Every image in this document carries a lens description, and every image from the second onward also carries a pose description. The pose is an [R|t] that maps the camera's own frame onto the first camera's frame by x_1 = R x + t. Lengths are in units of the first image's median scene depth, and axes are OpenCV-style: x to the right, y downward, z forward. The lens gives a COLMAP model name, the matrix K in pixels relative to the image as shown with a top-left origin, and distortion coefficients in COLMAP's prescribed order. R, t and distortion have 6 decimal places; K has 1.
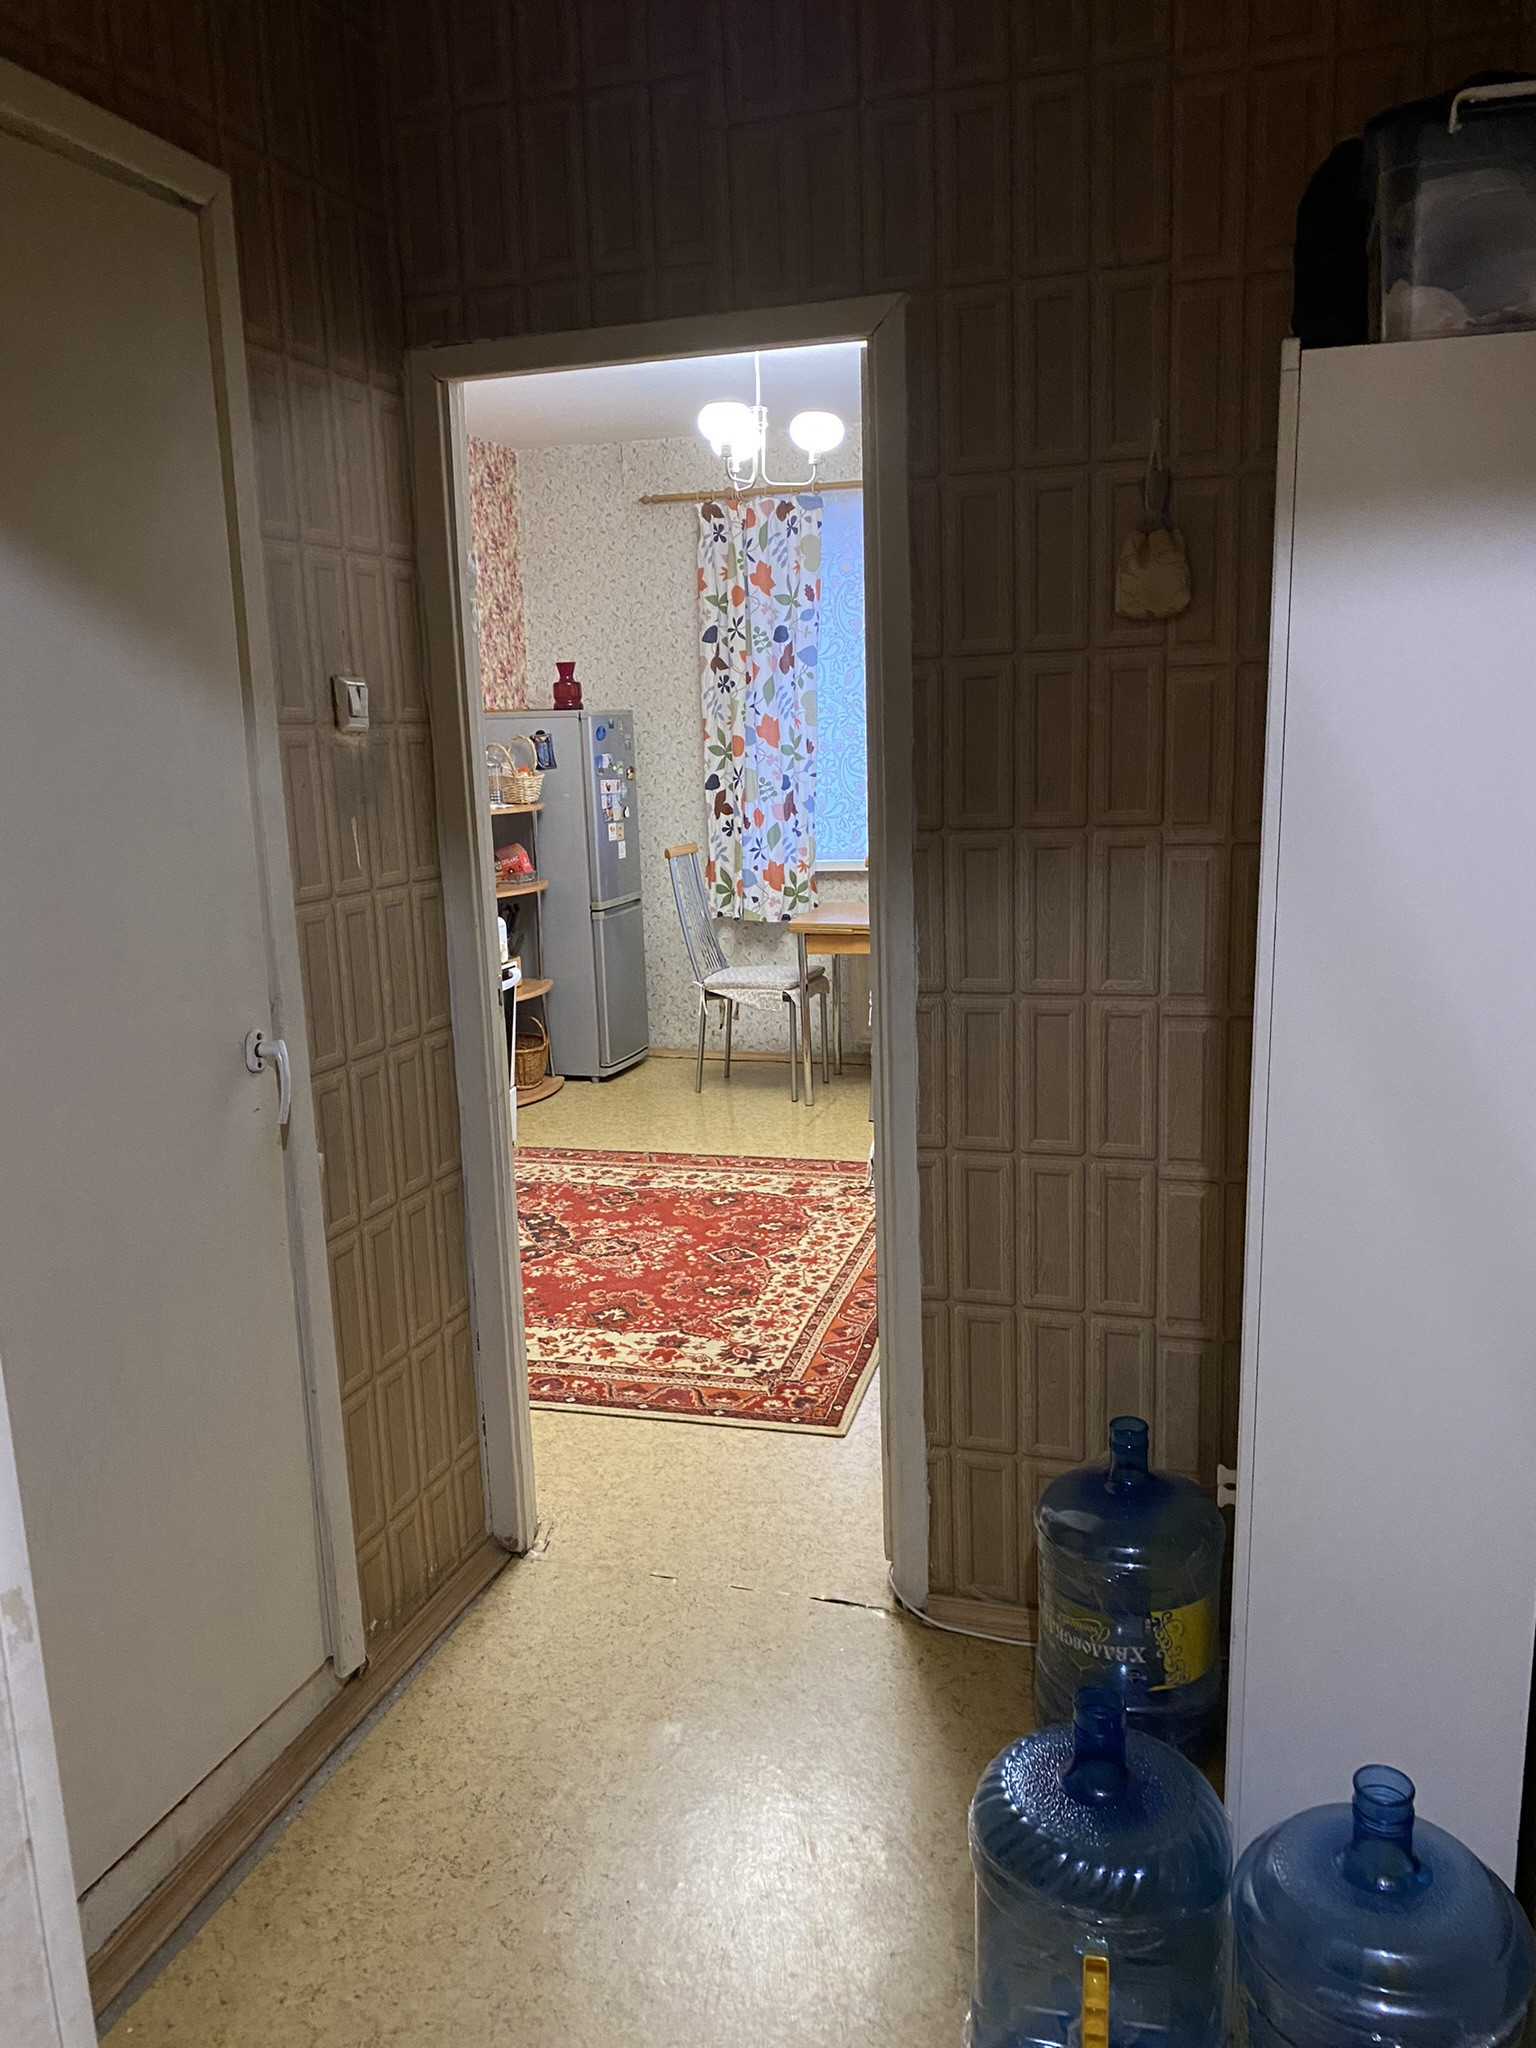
lens RADIAL K [[1534.4, 0, 768.0], [0, 1534.4, 1024.0], [0, 0, 1]] dist [0.120480, -0.202596]
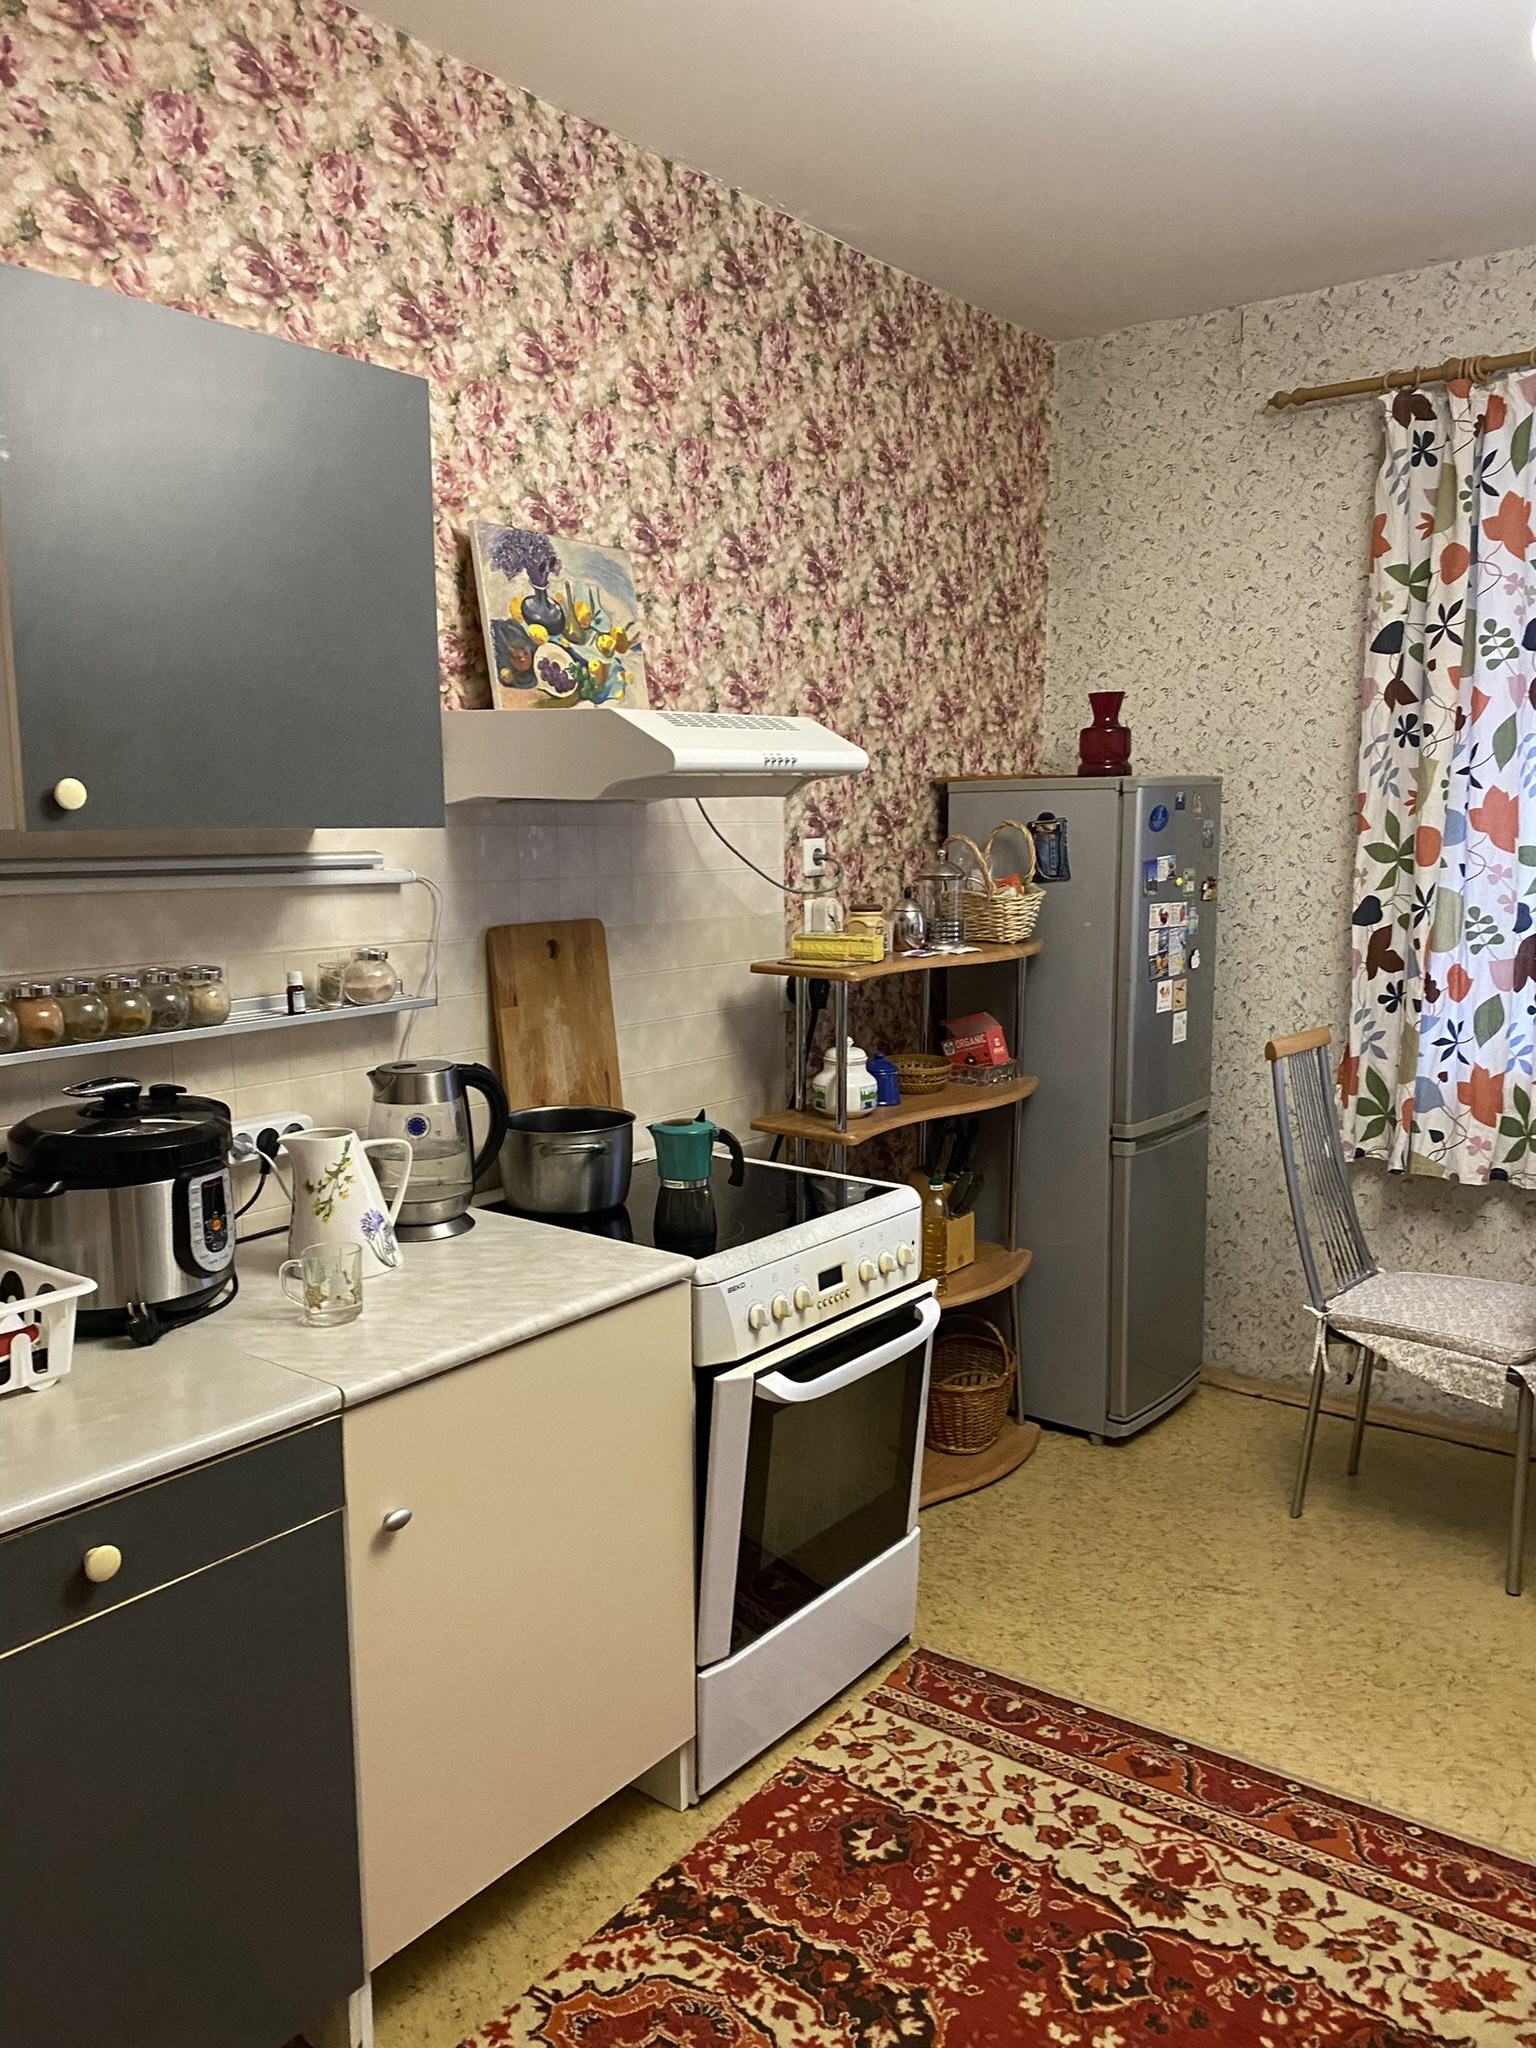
lens RADIAL K [[1533.7, 0, 722.0], [0, 1533.7, 1031.6], [0, 0, 1]] dist [0.030391, -0.027558]
pose [[0.925963, 0.074682, -0.370155, -0.042955], [-0.087148, 0.996050, -0.017044, -0.088060], [0.367420, 0.048041, 0.928814, 0.428478]]
